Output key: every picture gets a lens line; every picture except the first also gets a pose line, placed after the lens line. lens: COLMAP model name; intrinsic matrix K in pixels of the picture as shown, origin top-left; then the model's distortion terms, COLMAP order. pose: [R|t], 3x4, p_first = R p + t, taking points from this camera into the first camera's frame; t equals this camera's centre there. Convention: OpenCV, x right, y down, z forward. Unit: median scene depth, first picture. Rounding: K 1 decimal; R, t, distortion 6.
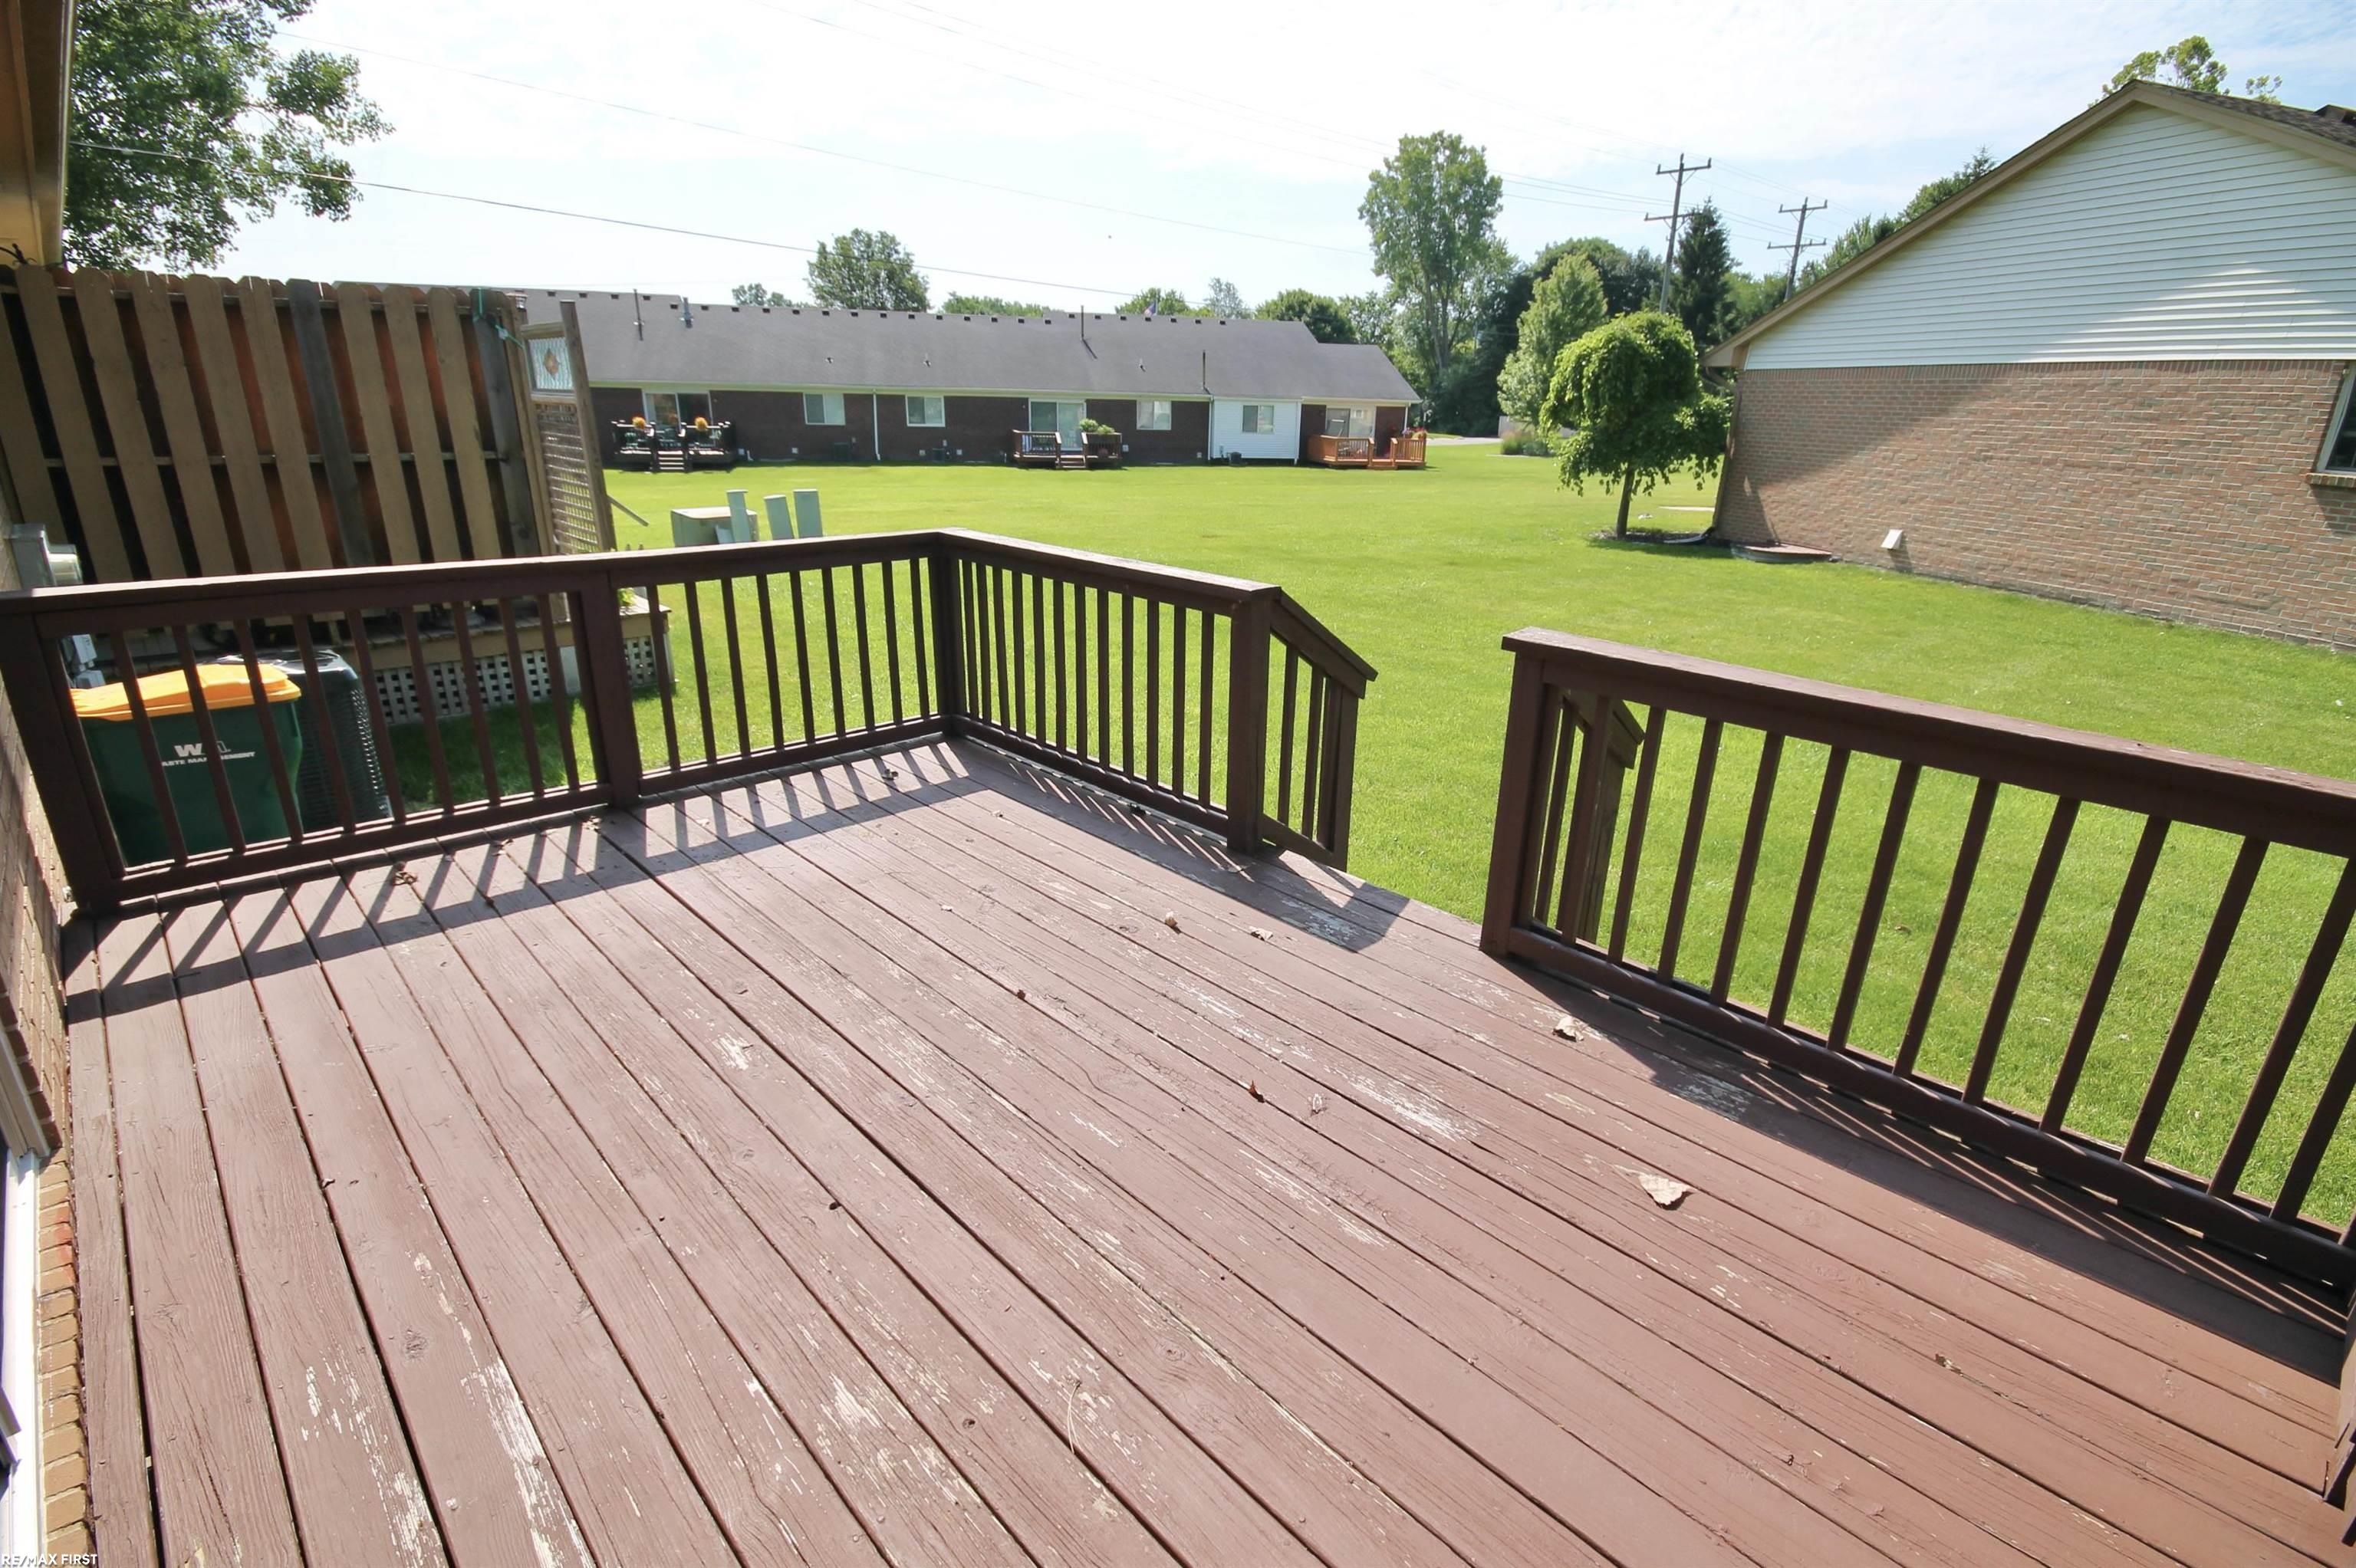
lens RADIAL K [[1112.2, 0, 1190.9], [0, 1112.2, 811.0], [0, 0, 1]] dist [0.016290, -0.017222]
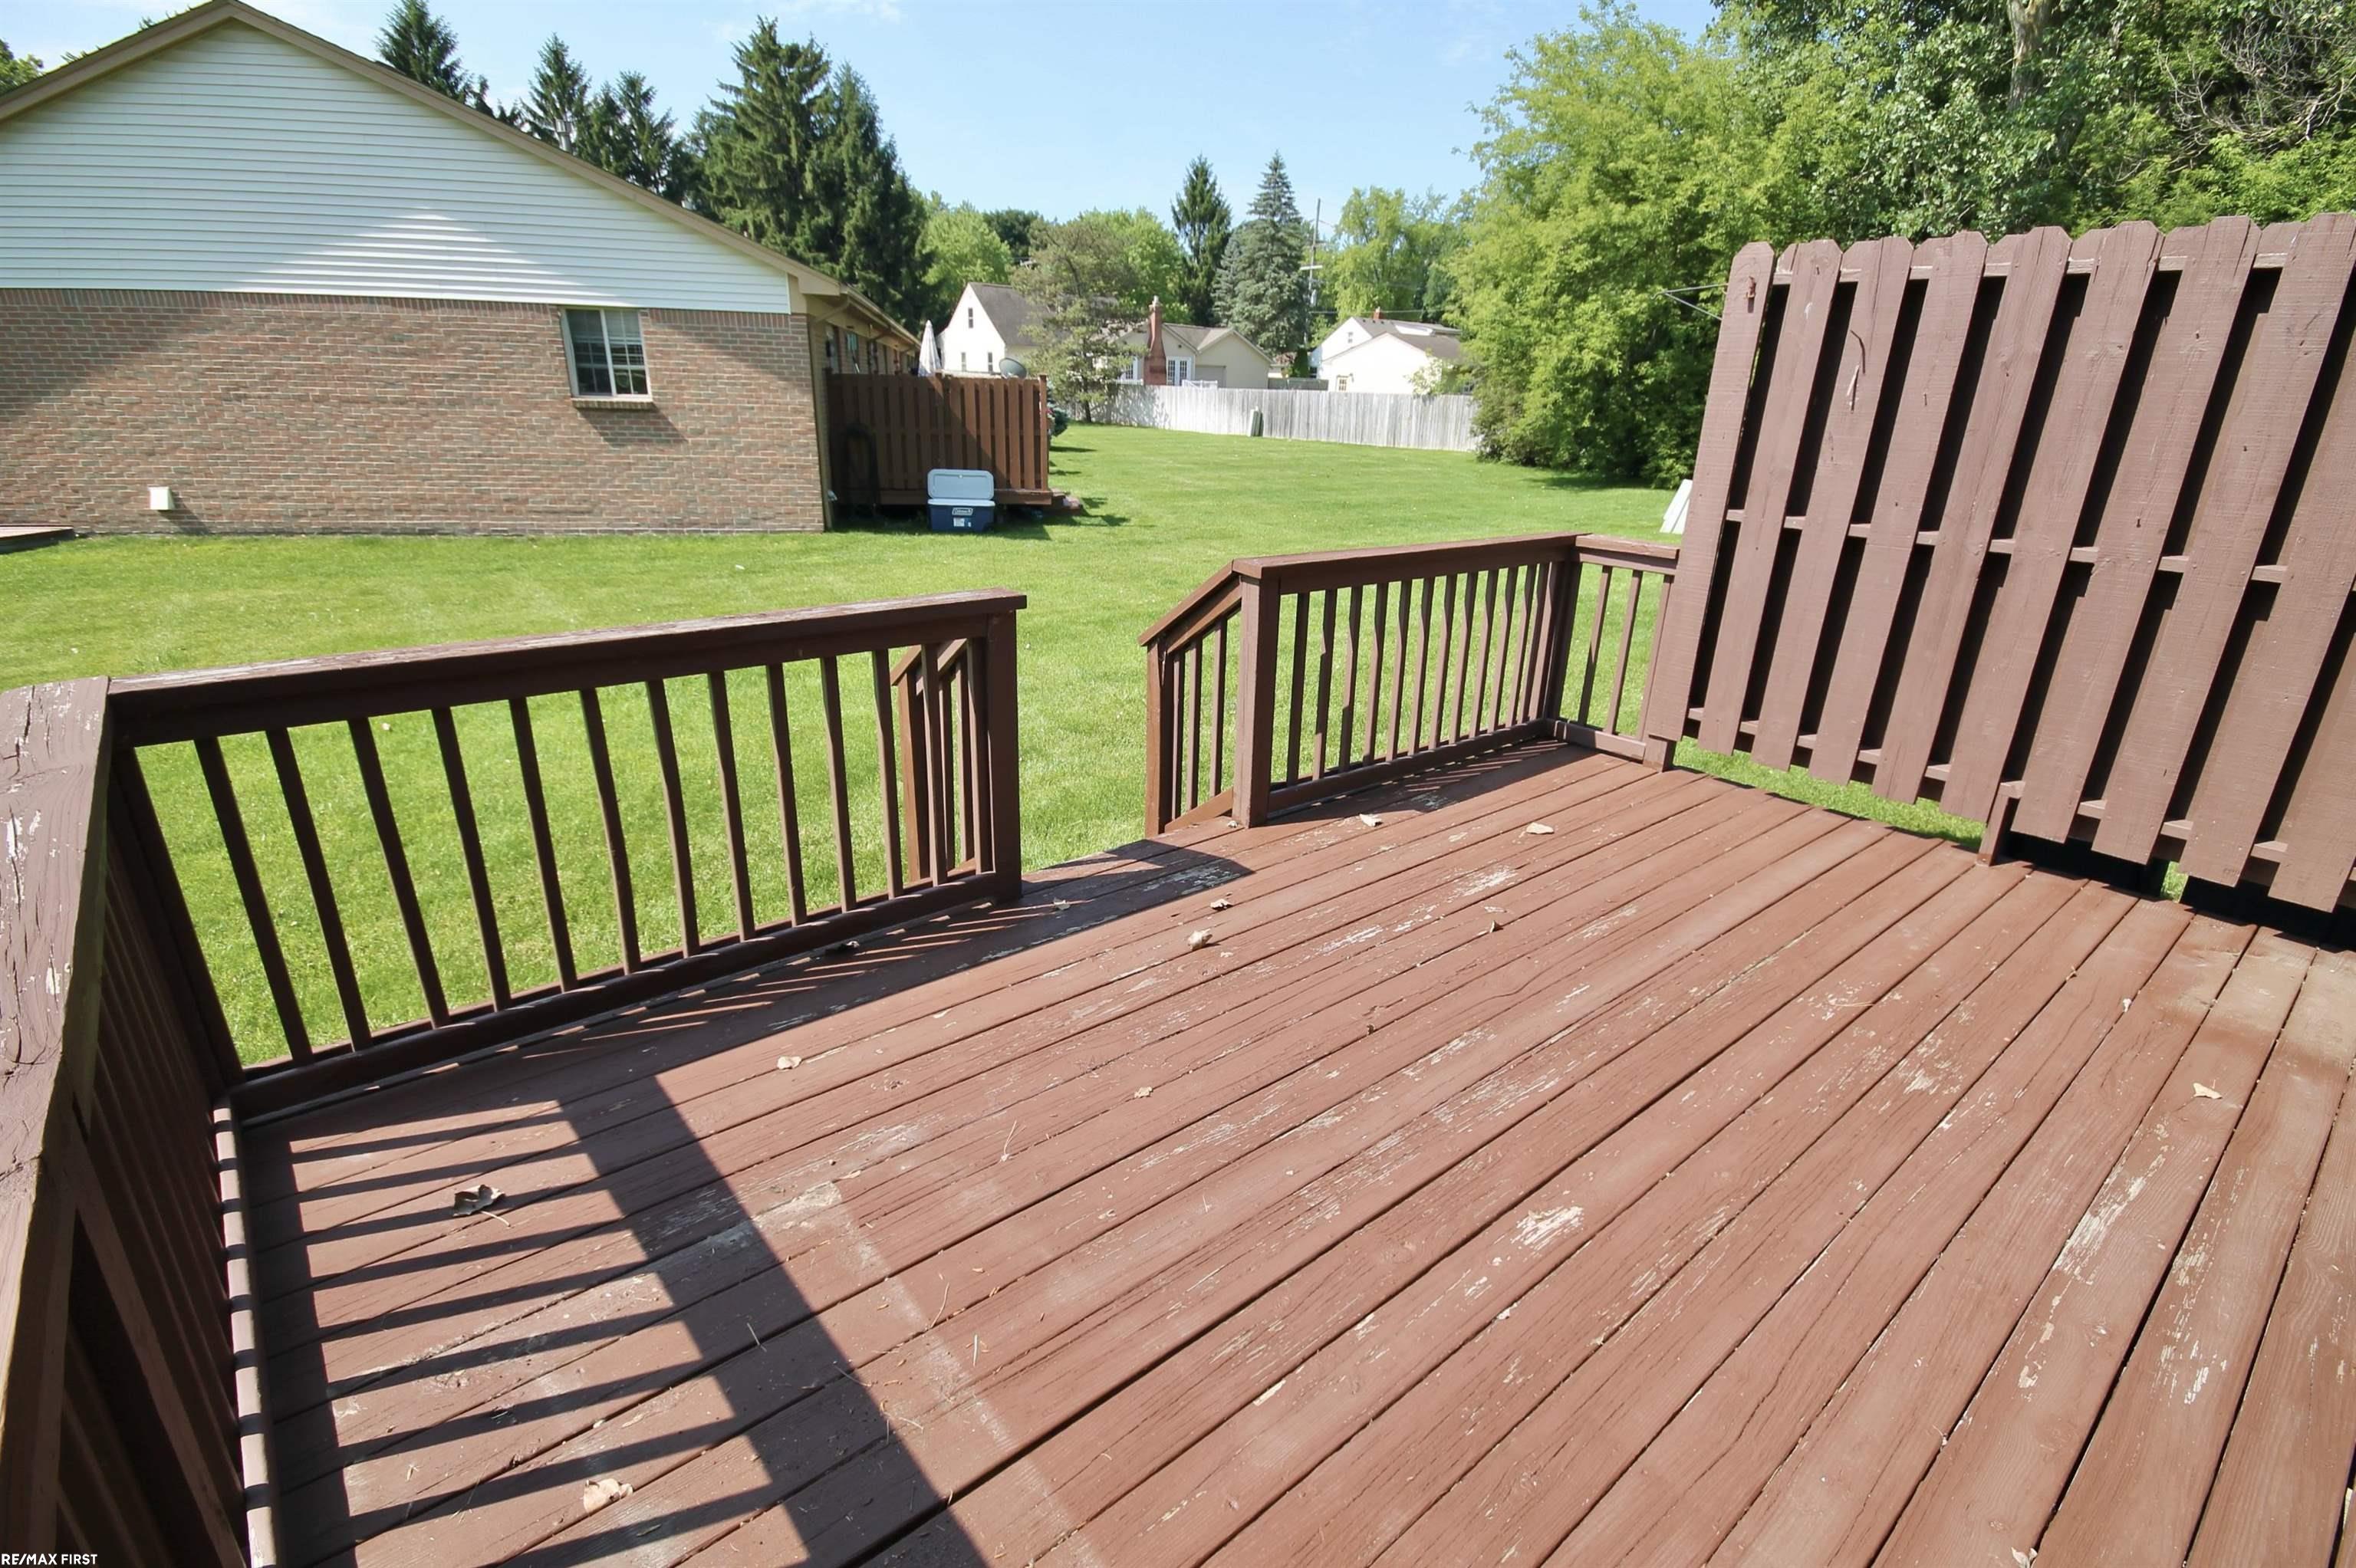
lens RADIAL K [[1112.2, 0, 1190.9], [0, 1112.2, 811.0], [0, 0, 1]] dist [0.016290, -0.017222]
pose [[0.054486, -0.376932, 0.924637, -0.249485], [0.319836, 0.883811, 0.341442, -0.094758], [-0.945905, 0.277128, 0.168712, 0.244730]]
